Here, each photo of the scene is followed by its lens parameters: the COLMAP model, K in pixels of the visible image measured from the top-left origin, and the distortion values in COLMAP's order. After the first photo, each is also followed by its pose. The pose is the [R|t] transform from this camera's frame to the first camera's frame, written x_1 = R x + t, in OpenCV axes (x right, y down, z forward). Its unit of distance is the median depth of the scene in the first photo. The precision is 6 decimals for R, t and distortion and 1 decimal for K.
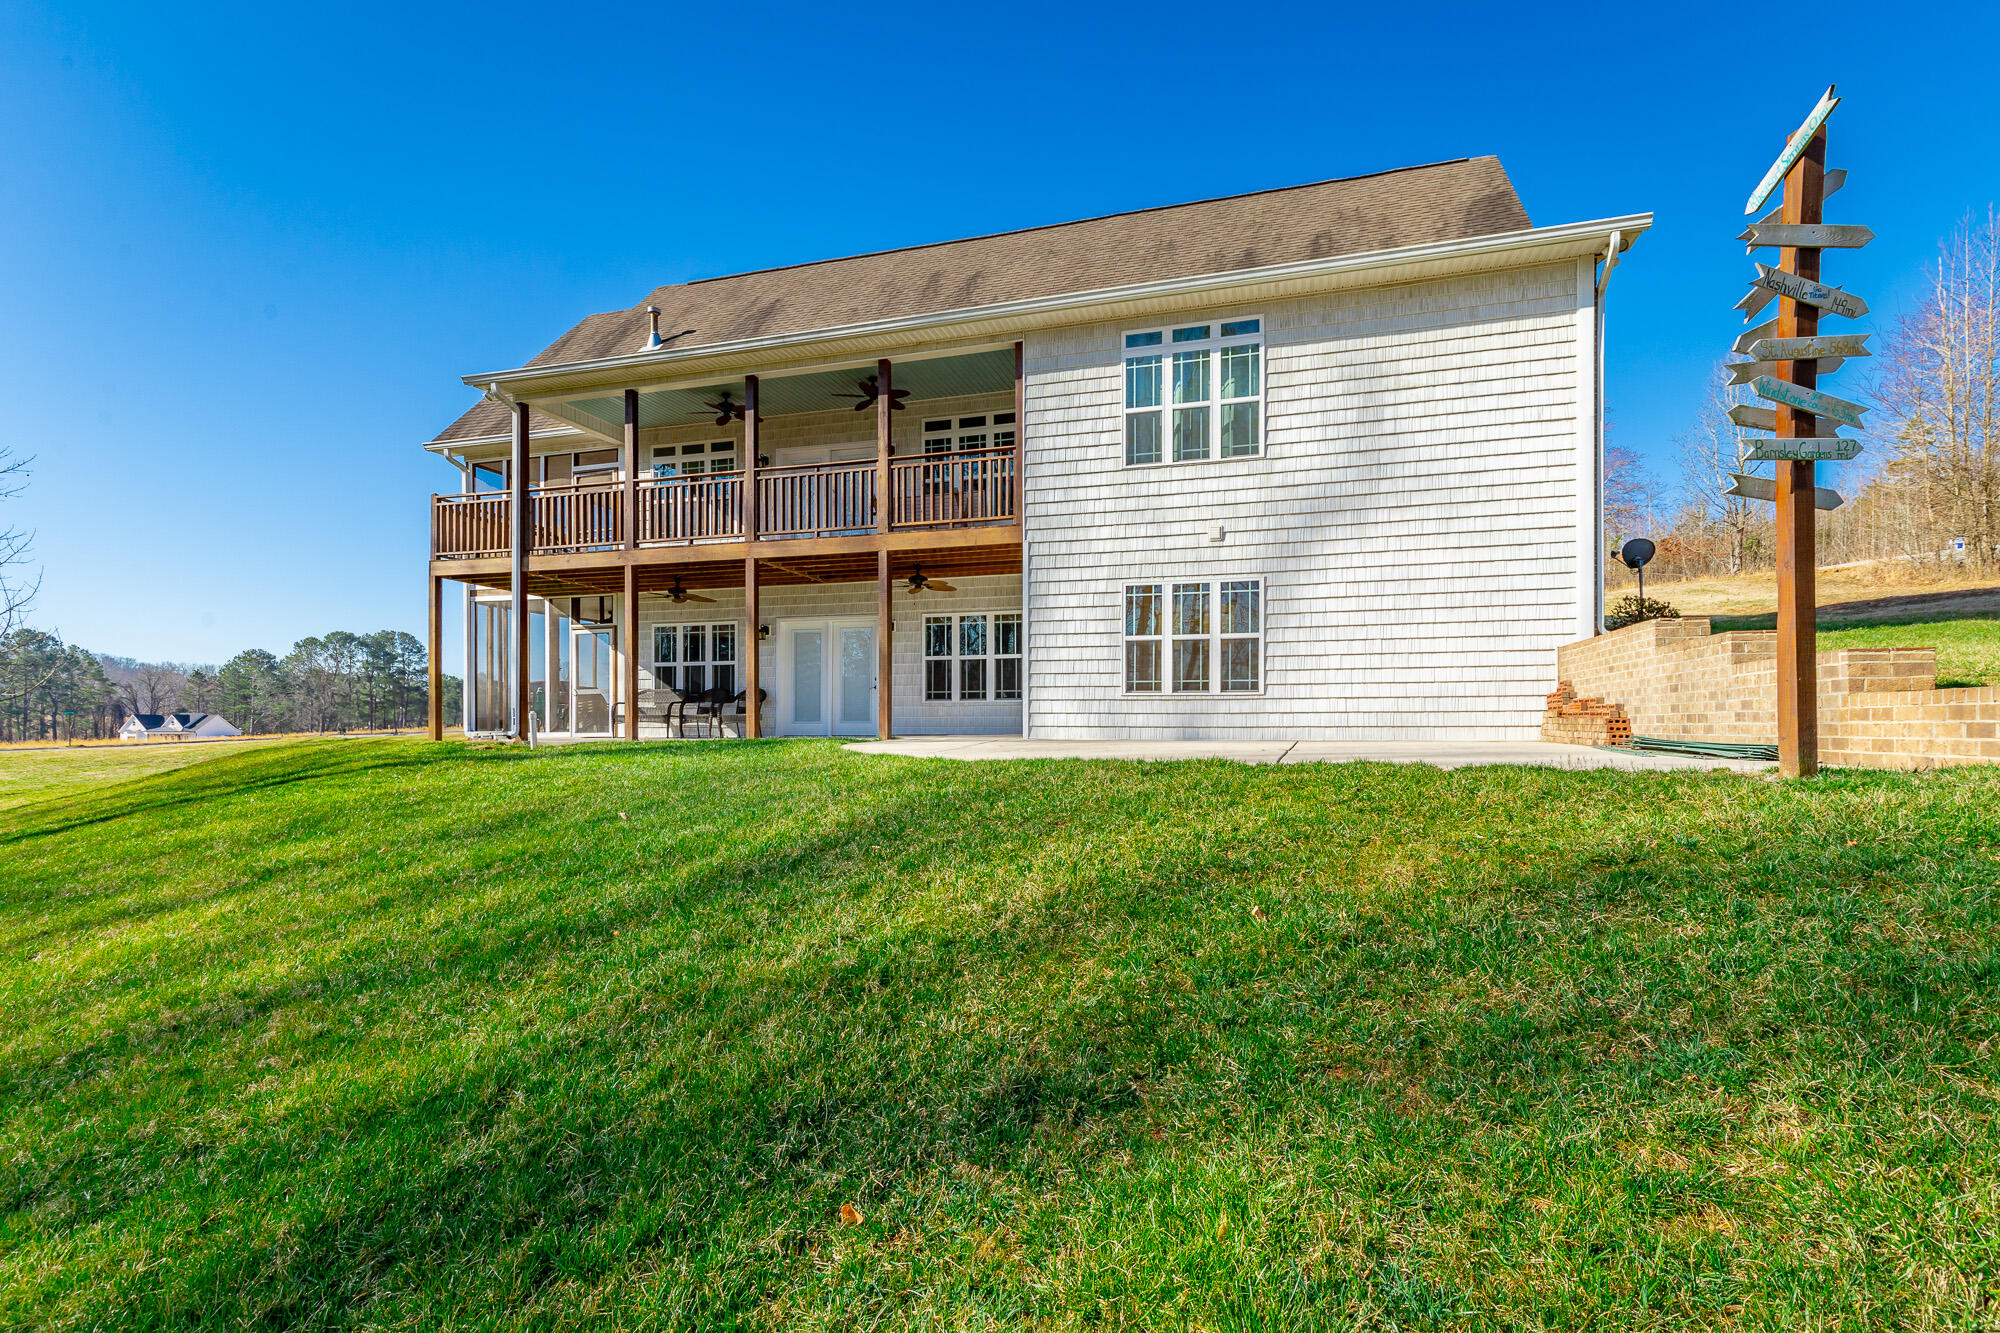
lens RADIAL K [[905.6, 0, 1013.2], [0, 905.6, 663.0], [0, 0, 1]] dist [0.003124, -0.000089]
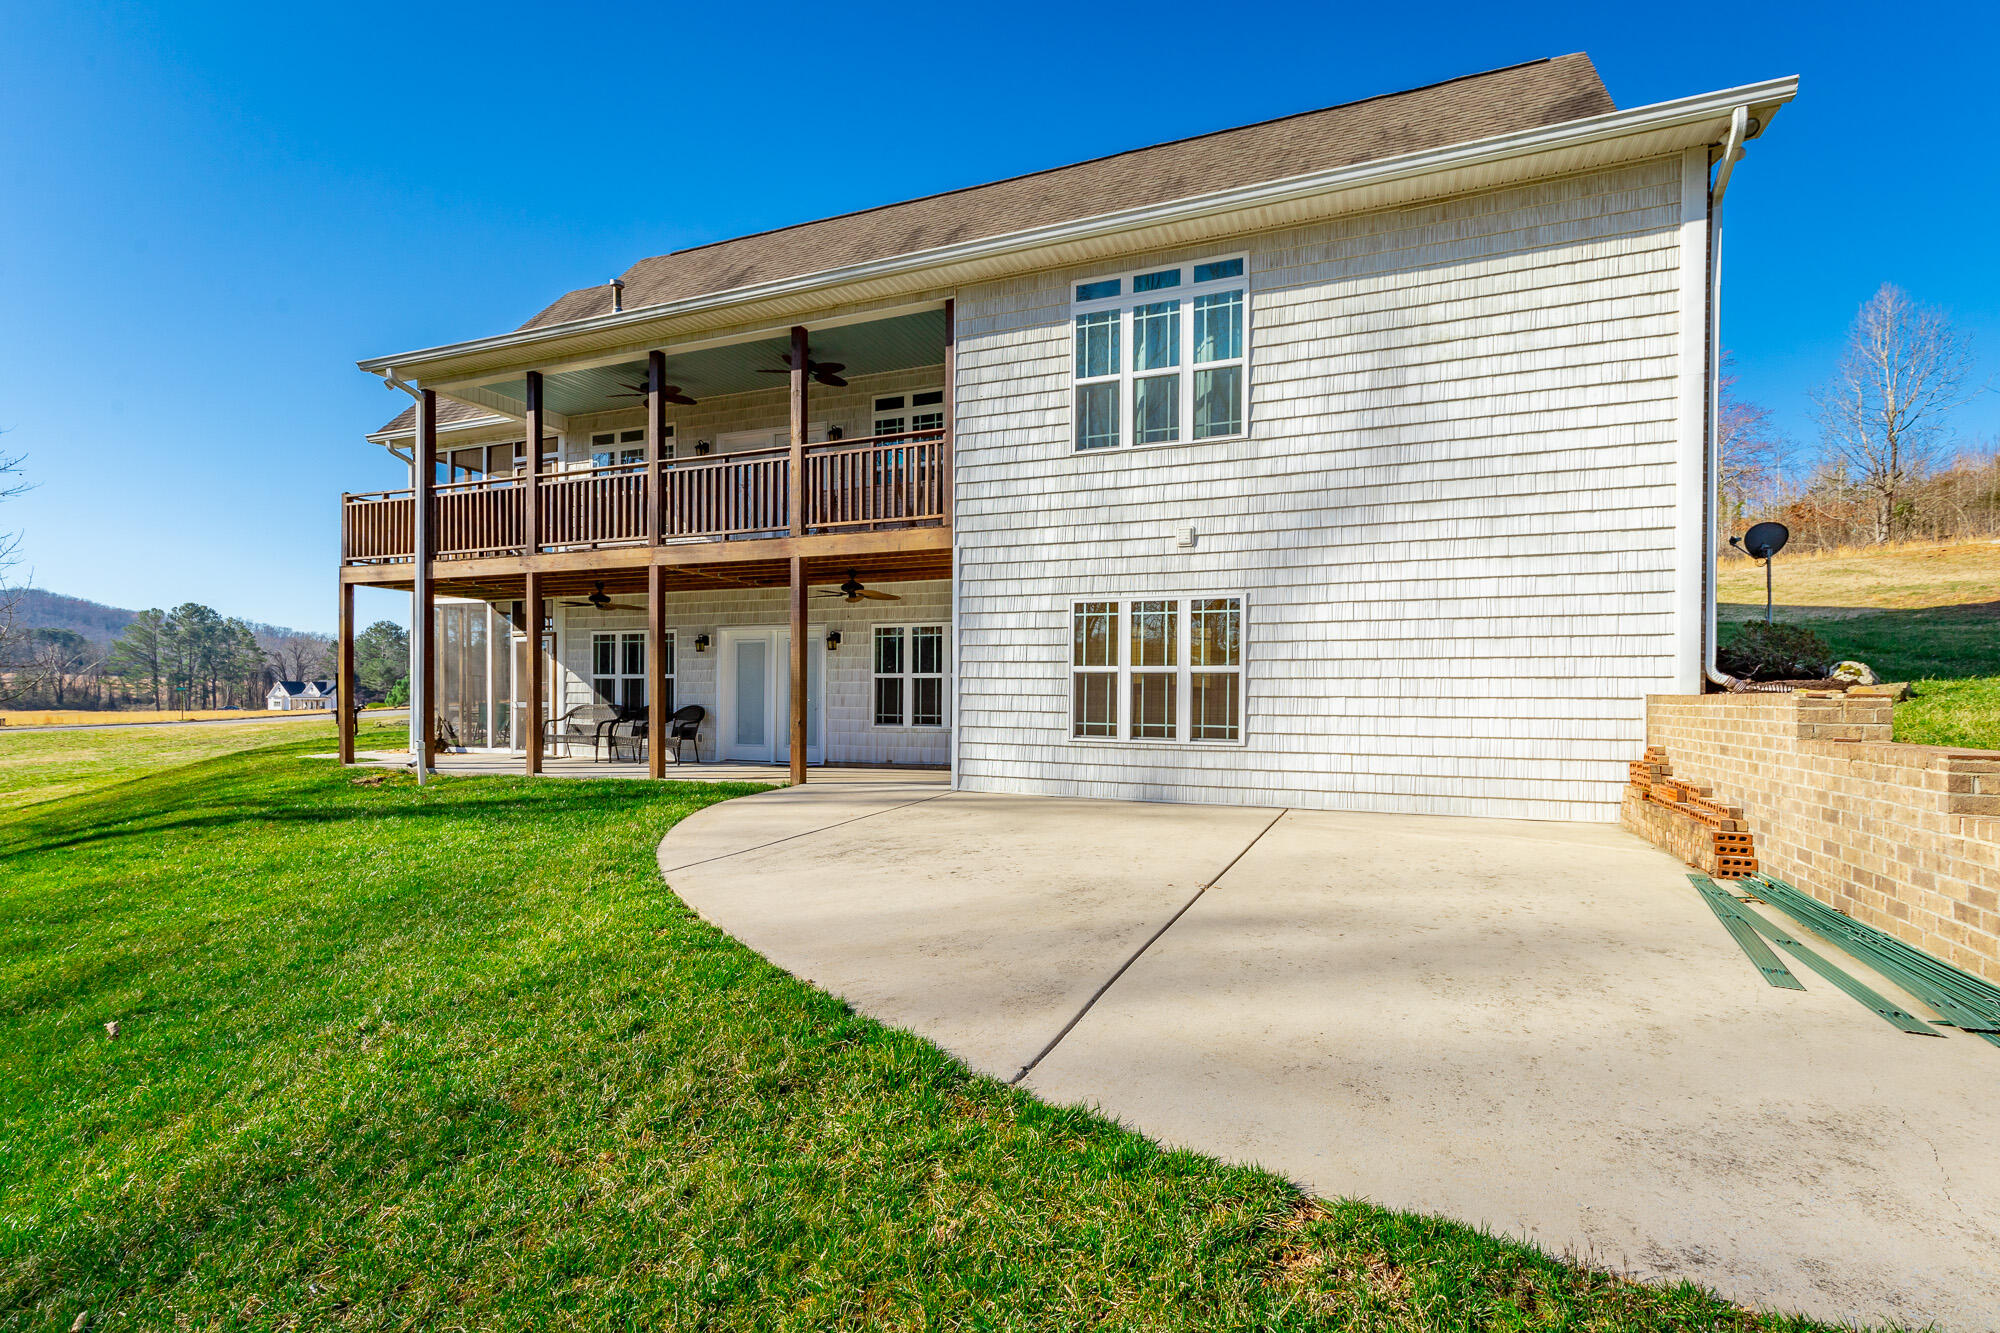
lens RADIAL K [[905.6, 0, 1002.5], [0, 905.6, 650.0], [0, 0, 1]] dist [0.003124, -0.000089]
pose [[0.995617, 0.001260, -0.093516, 0.135347], [0.000318, 0.999858, 0.016857, -0.057017], [0.093524, -0.016812, 0.995475, 0.200582]]
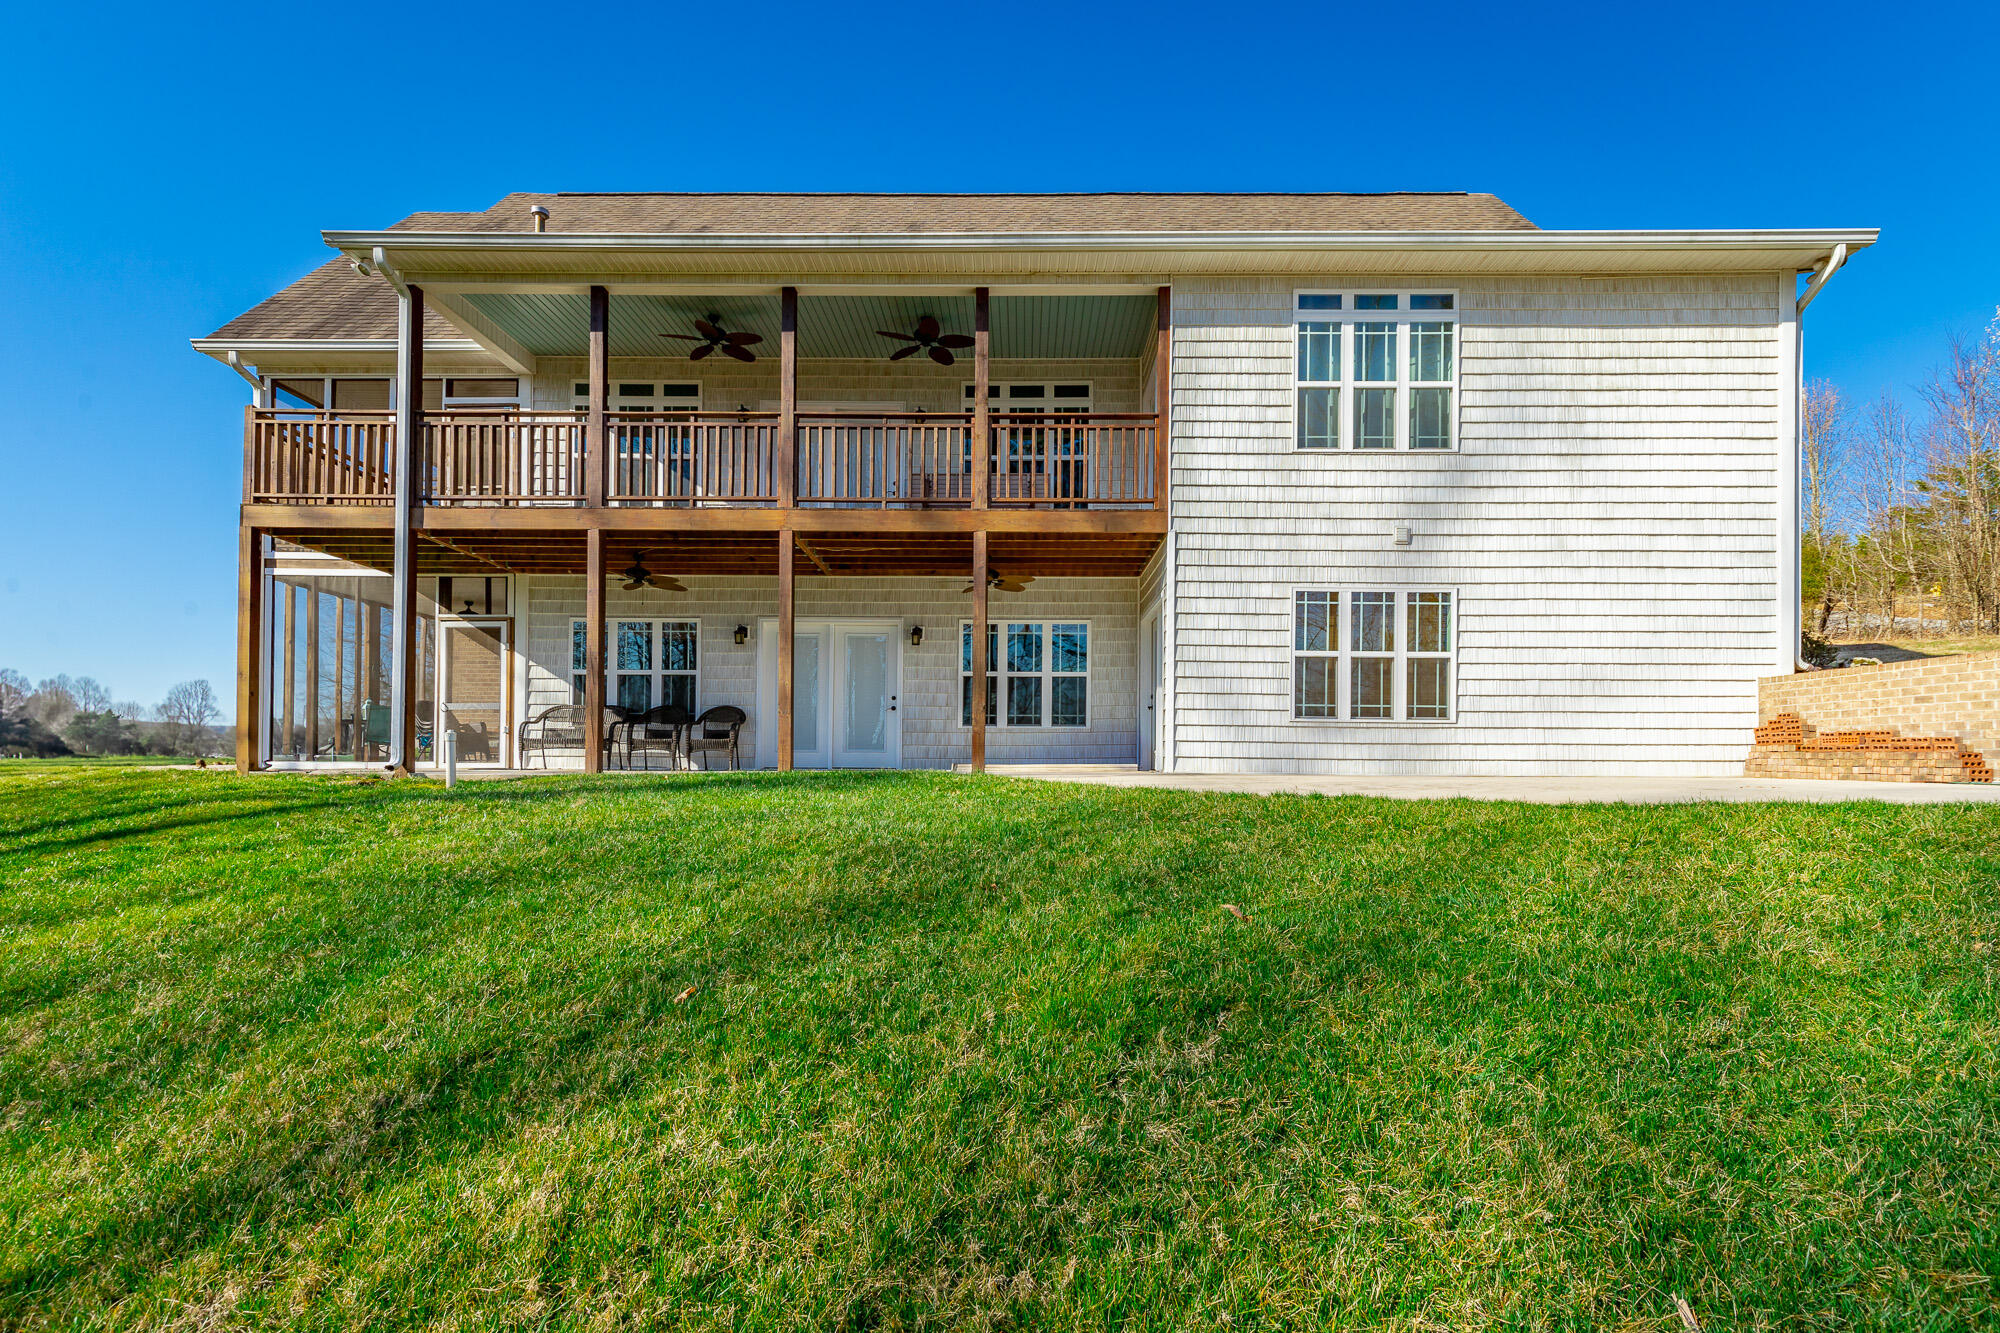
lens RADIAL K [[905.6, 0, 1023.0], [0, 905.6, 702.9], [0, 0, 1]] dist [0.003124, -0.000089]
pose [[0.962800, 0.024800, 0.269075, -0.342005], [-0.026164, 0.999657, 0.001483, 0.023917], [-0.268946, -0.008468, 0.963118, 0.255286]]
